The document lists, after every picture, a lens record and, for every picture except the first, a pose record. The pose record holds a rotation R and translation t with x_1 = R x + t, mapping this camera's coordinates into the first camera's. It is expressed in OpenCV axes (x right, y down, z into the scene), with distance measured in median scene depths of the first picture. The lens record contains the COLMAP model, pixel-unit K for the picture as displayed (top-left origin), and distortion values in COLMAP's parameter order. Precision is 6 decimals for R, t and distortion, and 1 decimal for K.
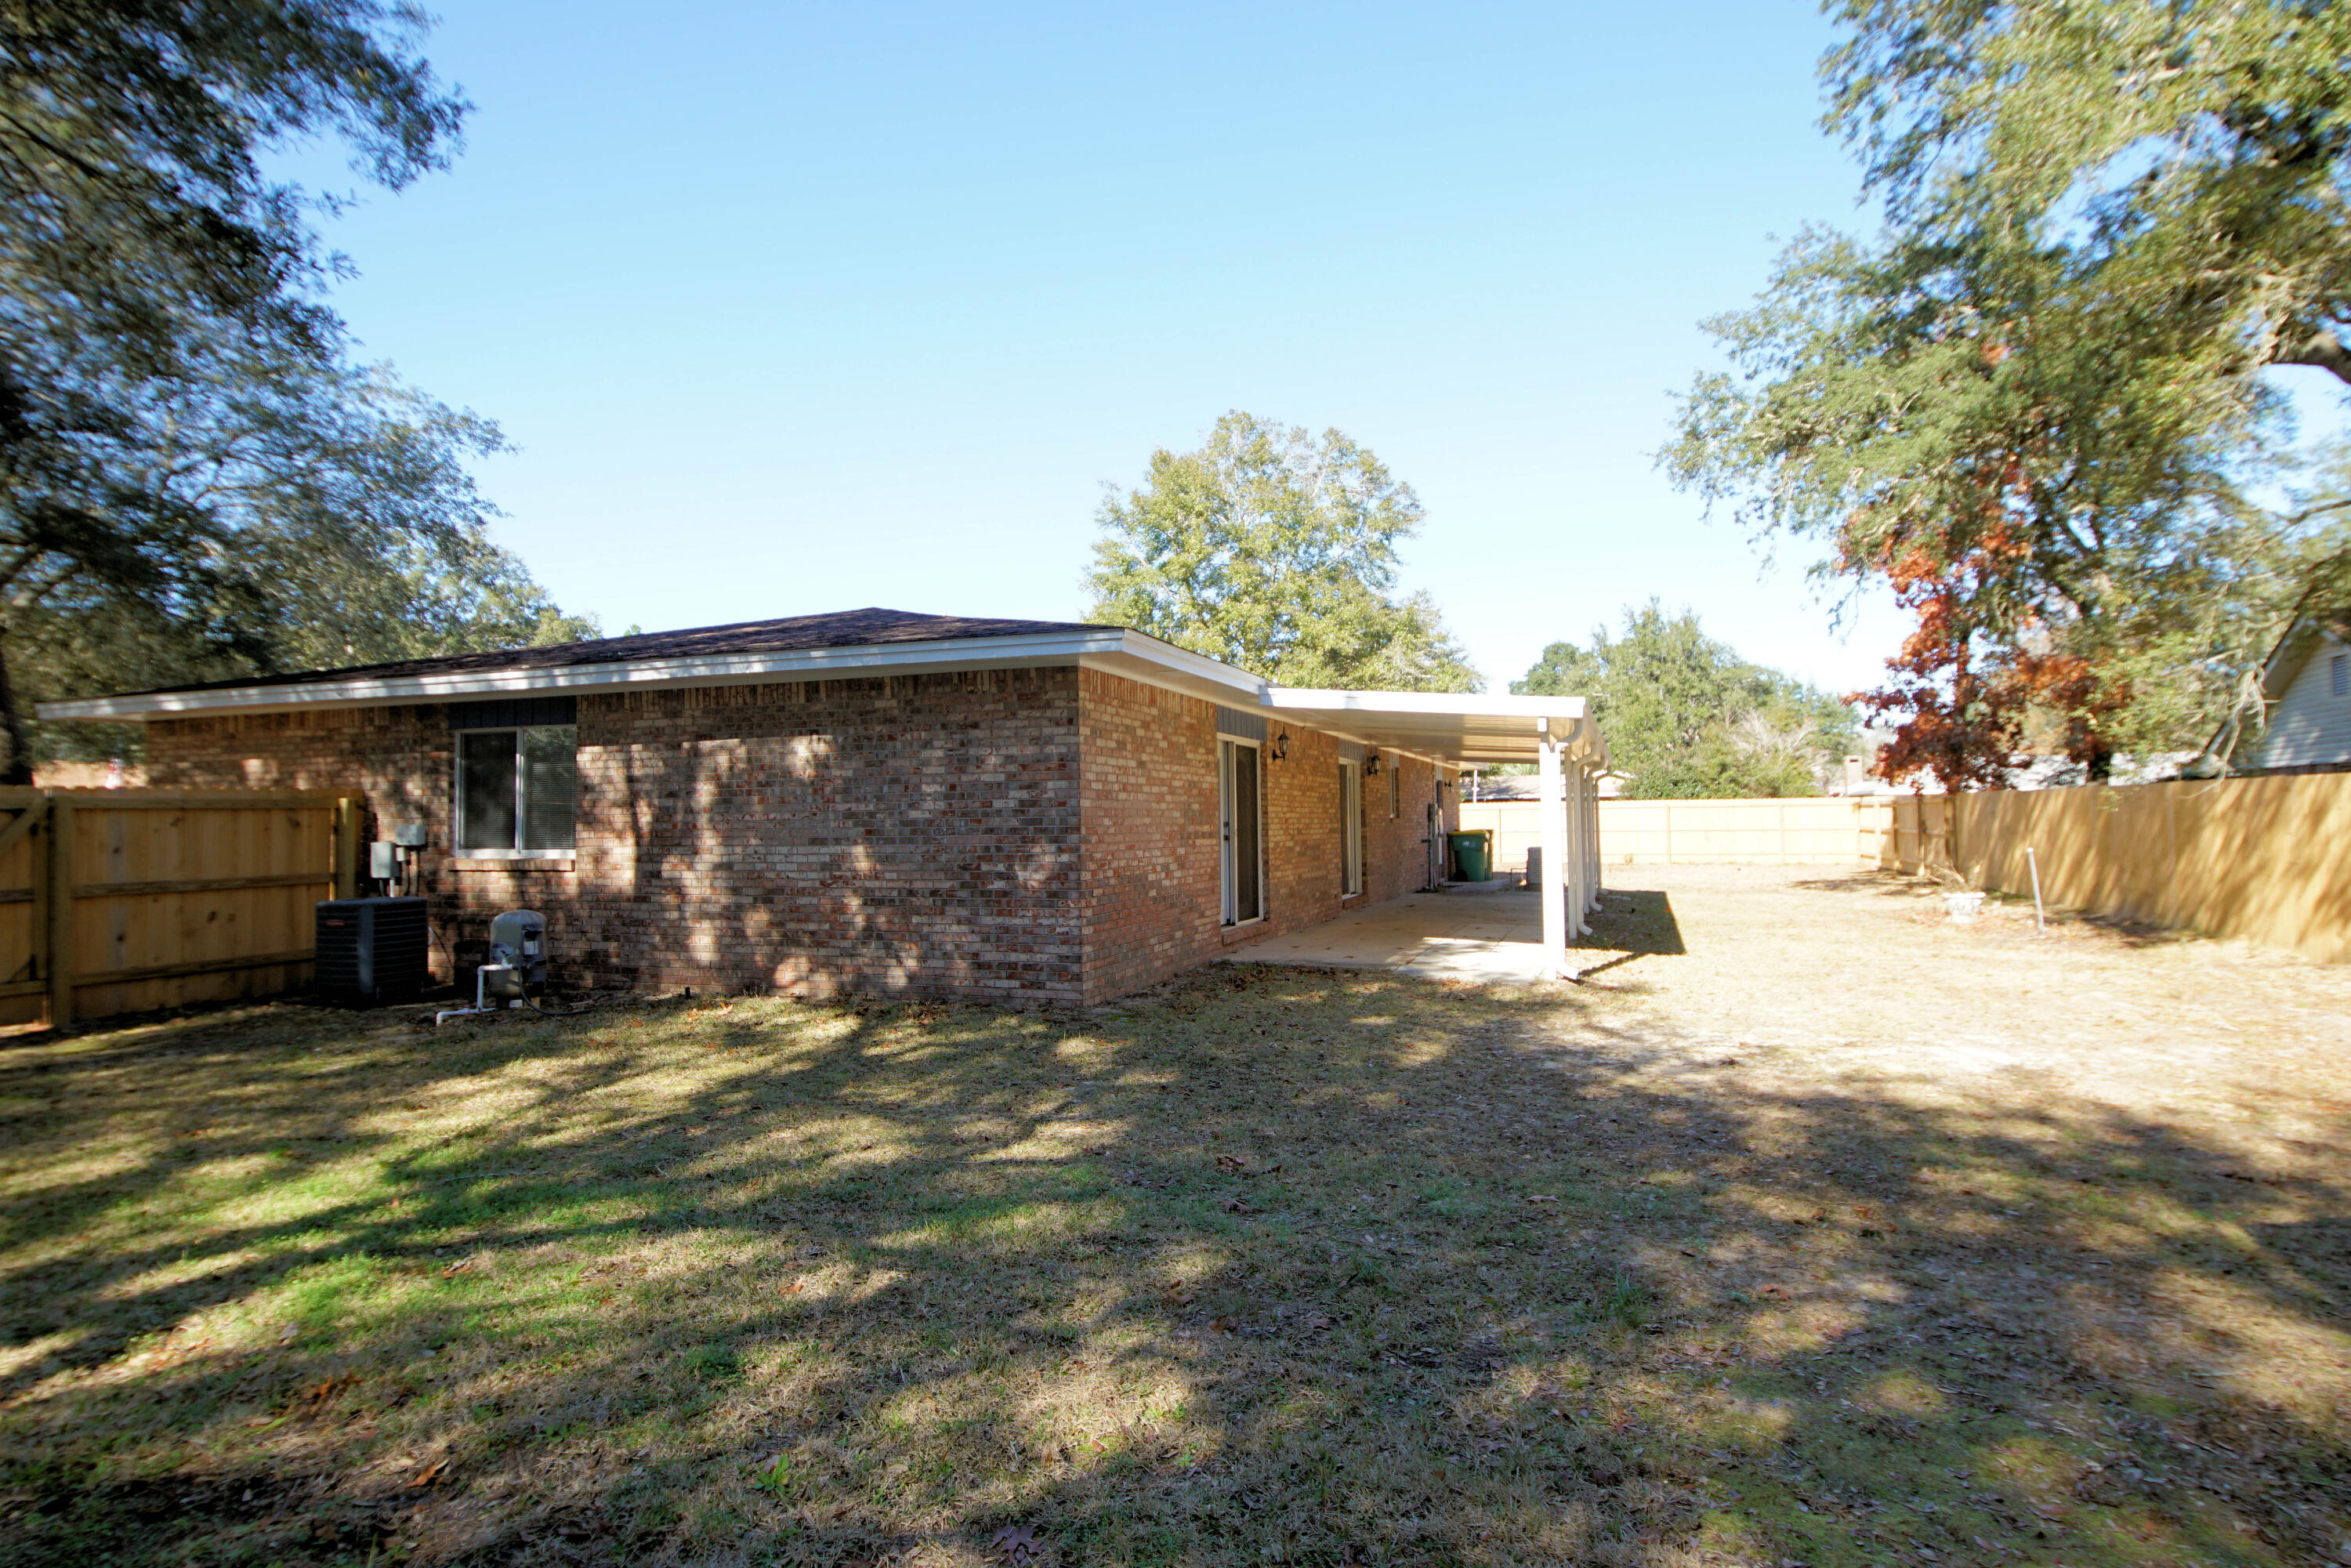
lens RADIAL K [[1266.1, 0, 1143.5], [0, 1266.1, 772.9], [0, 0, 1]] dist [0.031955, -0.030931]
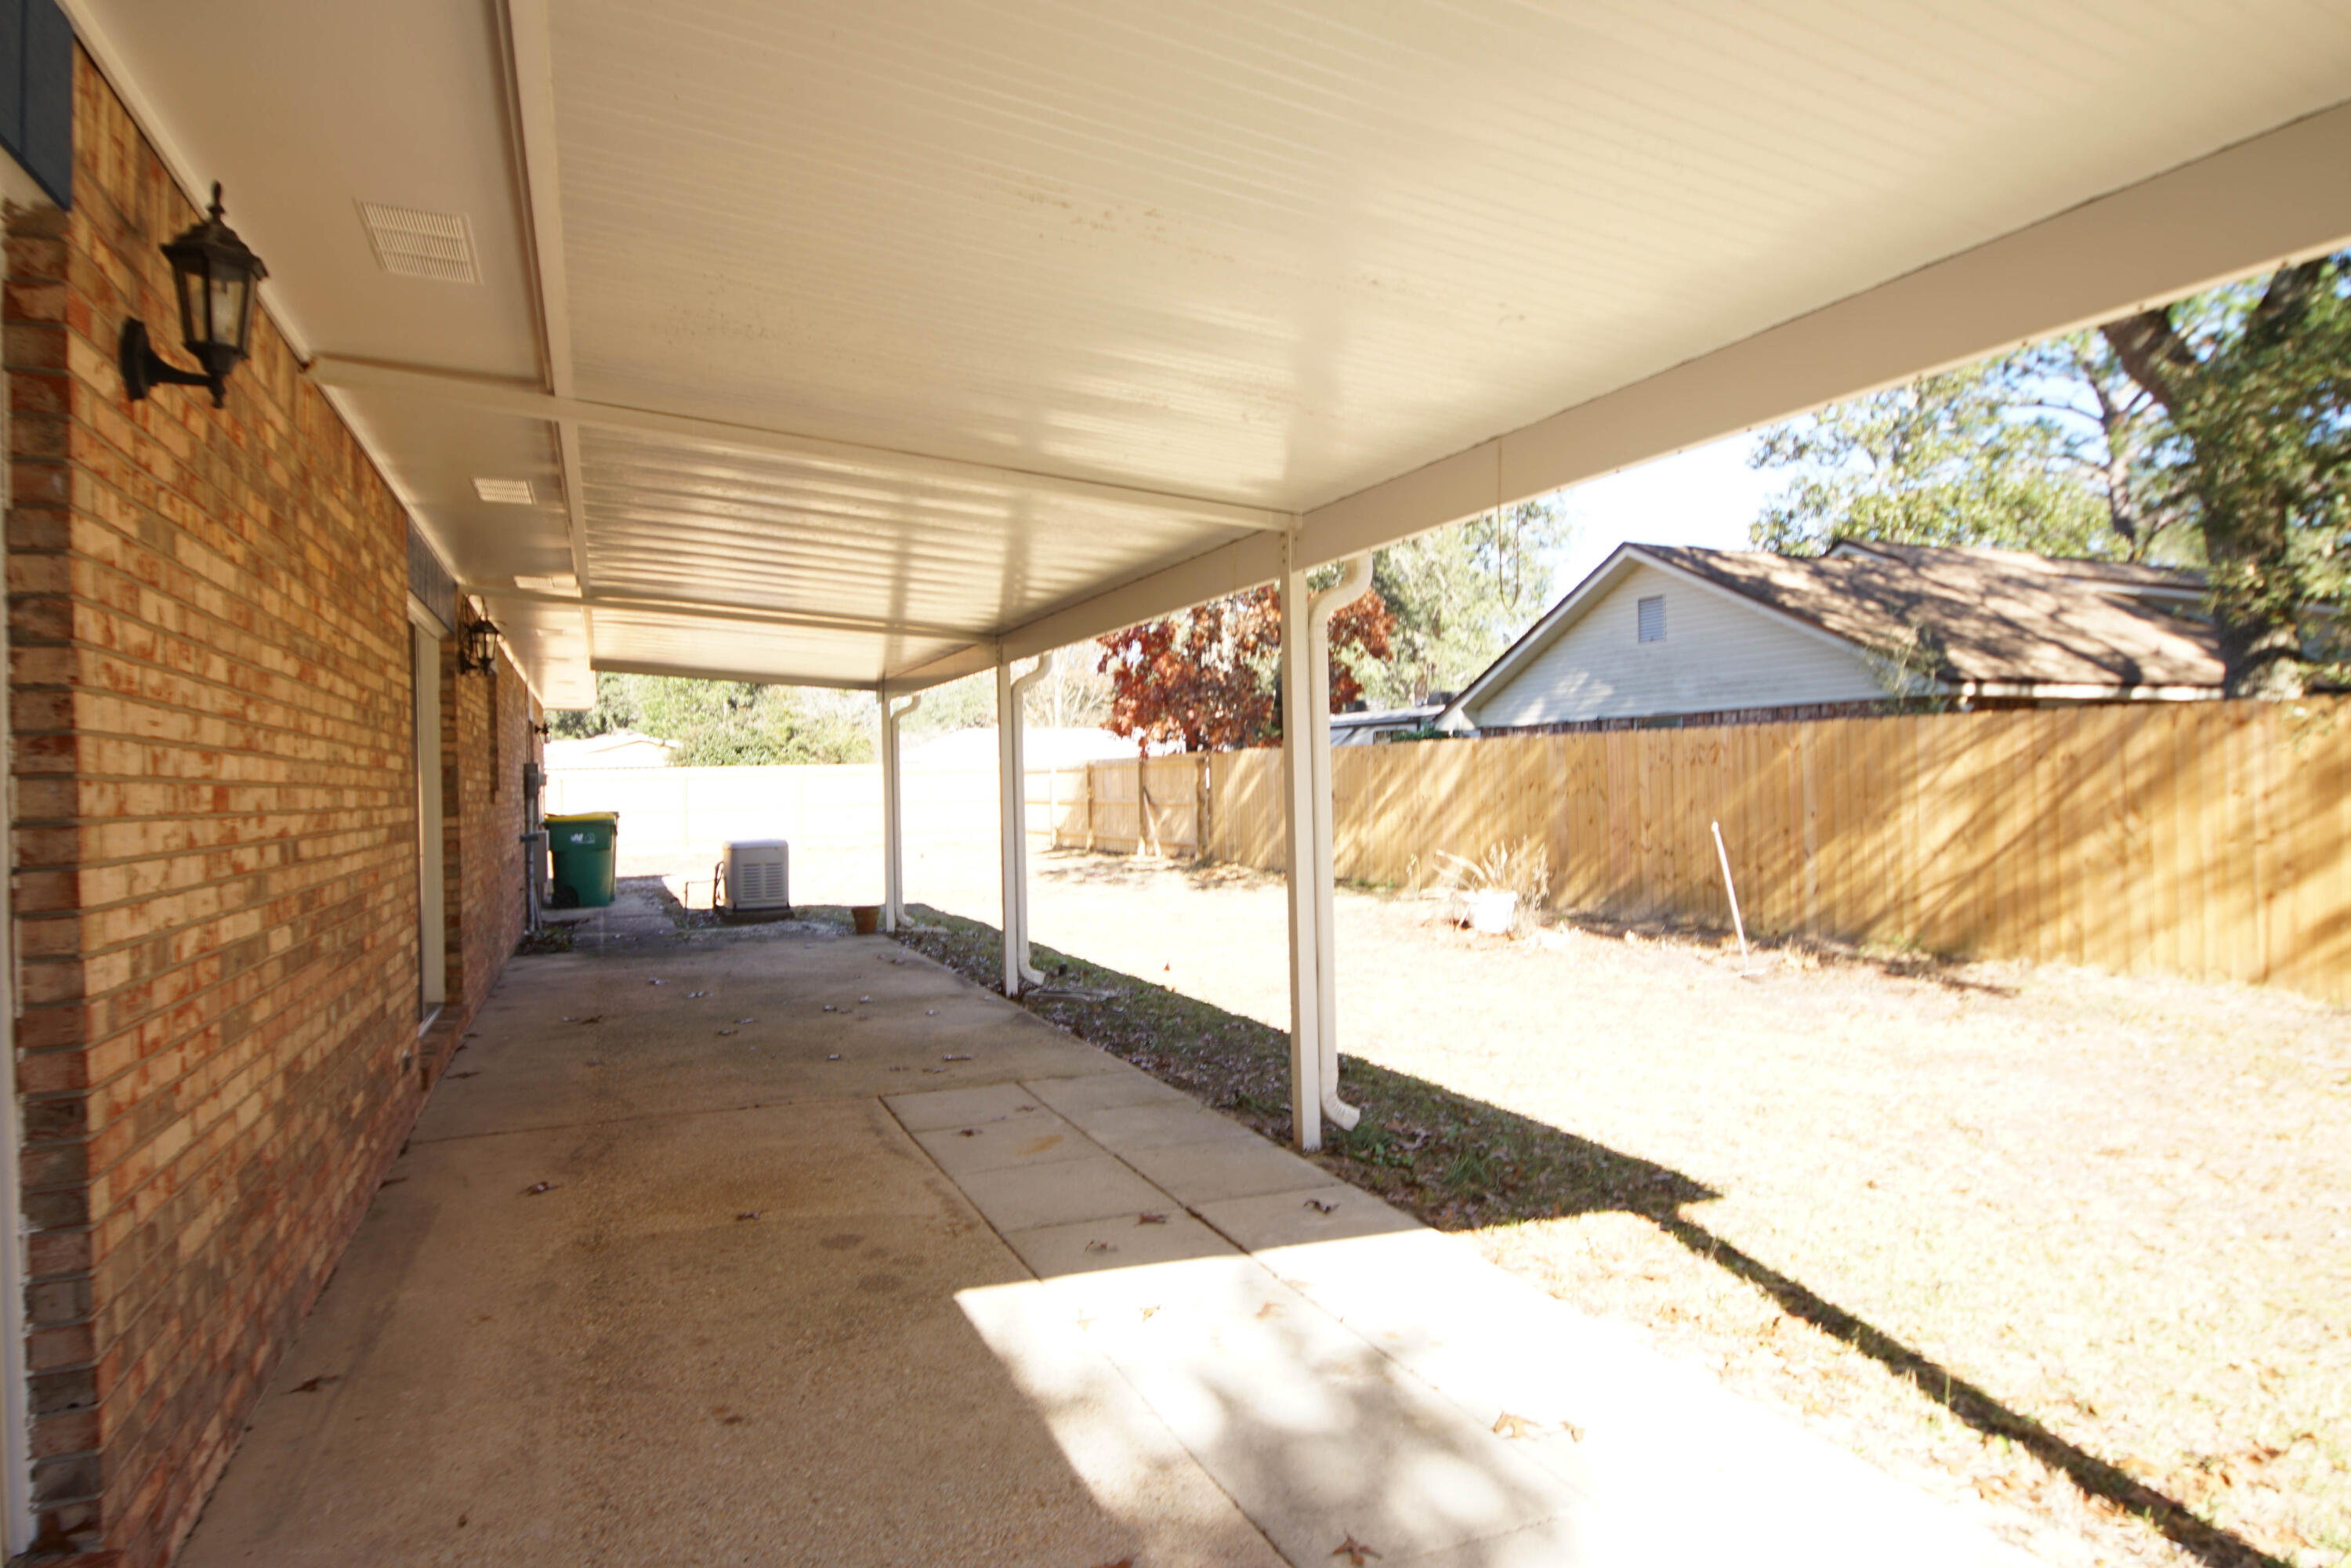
lens RADIAL K [[1266.1, 0, 1143.5], [0, 1266.1, 772.9], [0, 0, 1]] dist [0.031955, -0.030931]
pose [[0.716313, -0.001500, 0.697777, 0.027008], [-0.011985, 0.999824, 0.014453, 0.010061], [-0.697676, -0.018716, 0.716169, 0.261967]]
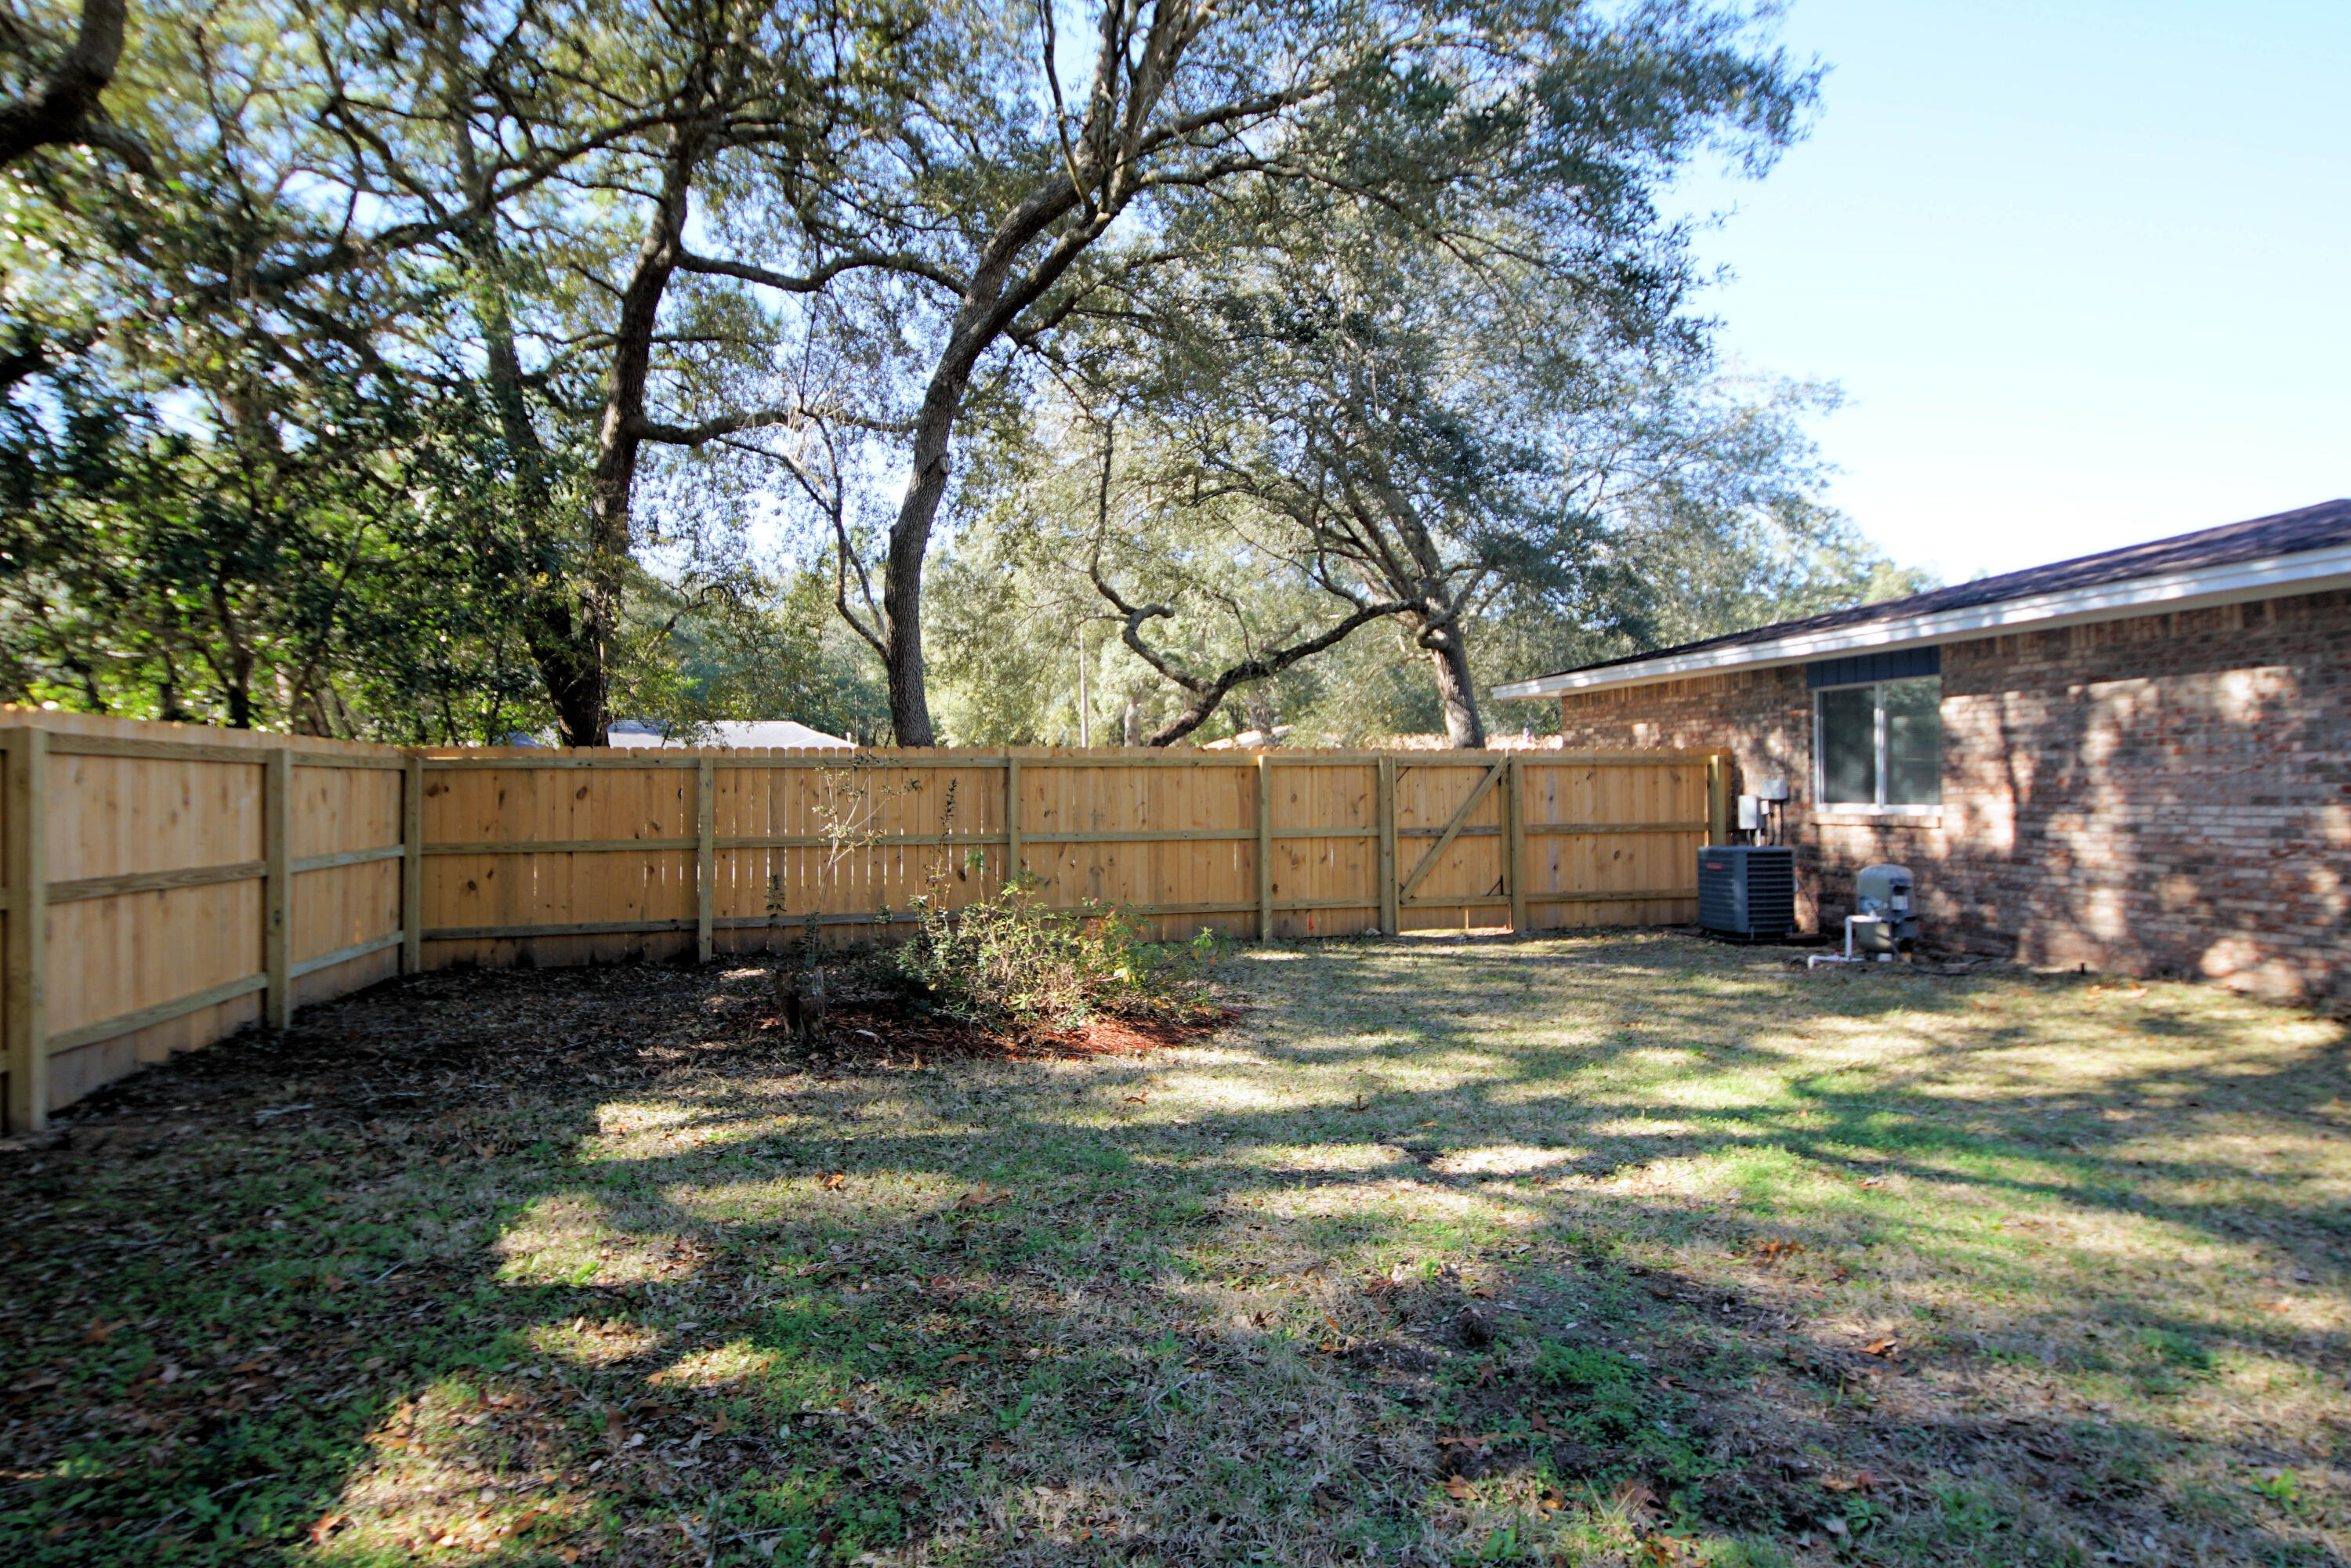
lens RADIAL K [[1266.1, 0, 1143.5], [0, 1266.1, 772.9], [0, 0, 1]] dist [0.031955, -0.030931]
pose [[0.575100, -0.006164, -0.818060, -0.007921], [0.027965, 0.999535, 0.012128, 0.008934], [0.817605, -0.029852, 0.575005, -0.052354]]
